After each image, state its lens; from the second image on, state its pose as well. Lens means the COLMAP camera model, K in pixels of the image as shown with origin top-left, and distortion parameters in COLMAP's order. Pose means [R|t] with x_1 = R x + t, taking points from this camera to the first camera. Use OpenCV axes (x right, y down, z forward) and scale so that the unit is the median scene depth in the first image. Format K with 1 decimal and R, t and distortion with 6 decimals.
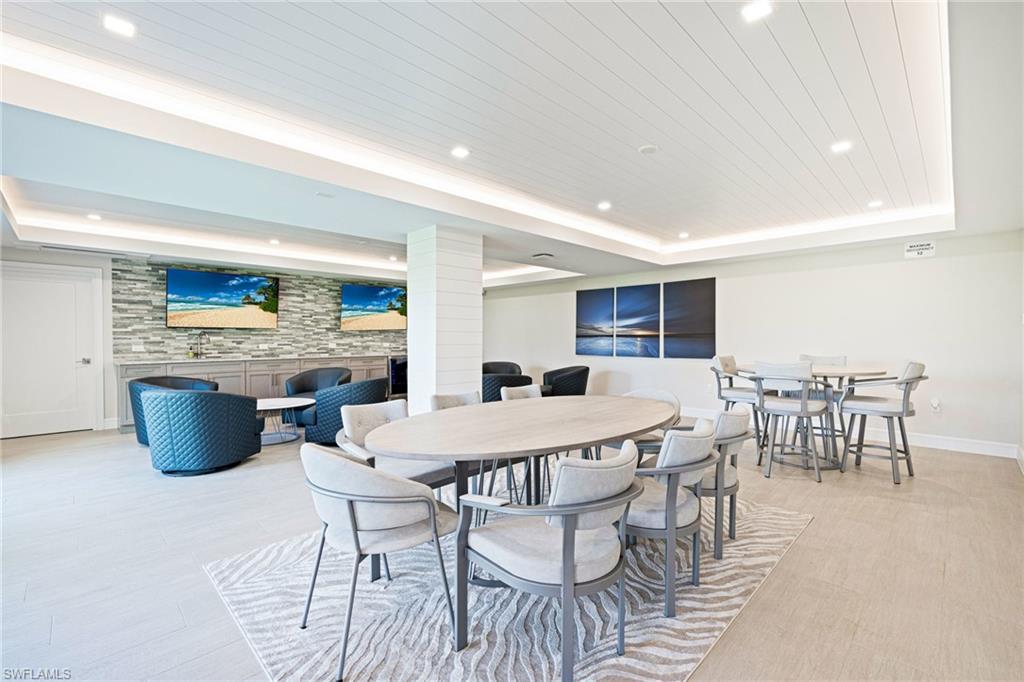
lens RADIAL K [[442.5, 0, 502.8], [0, 442.5, 344.2], [0, 0, 1]] dist [0.000438, 0.000134]
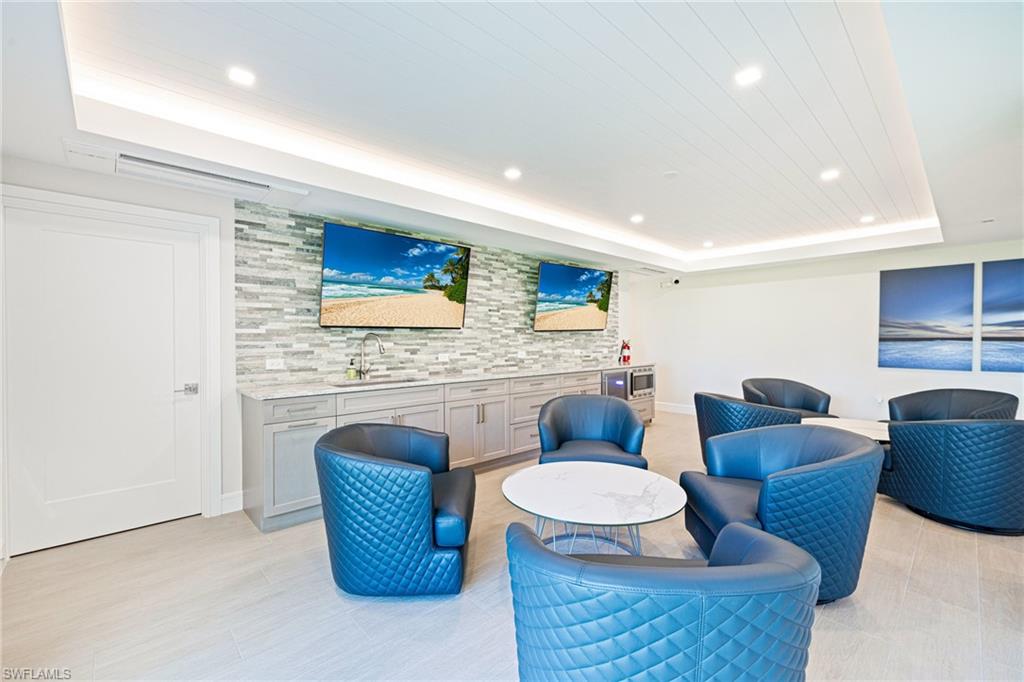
lens RADIAL K [[440.0, 0, 512.0], [0, 440.0, 341.0], [0, 0, 1]] dist [0.002132, 0.000195]
pose [[0.999739, -0.002474, -0.022717, -0.441591], [0.002198, 0.999923, -0.012198, -0.010559], [0.022746, 0.012145, 0.999668, 0.387863]]
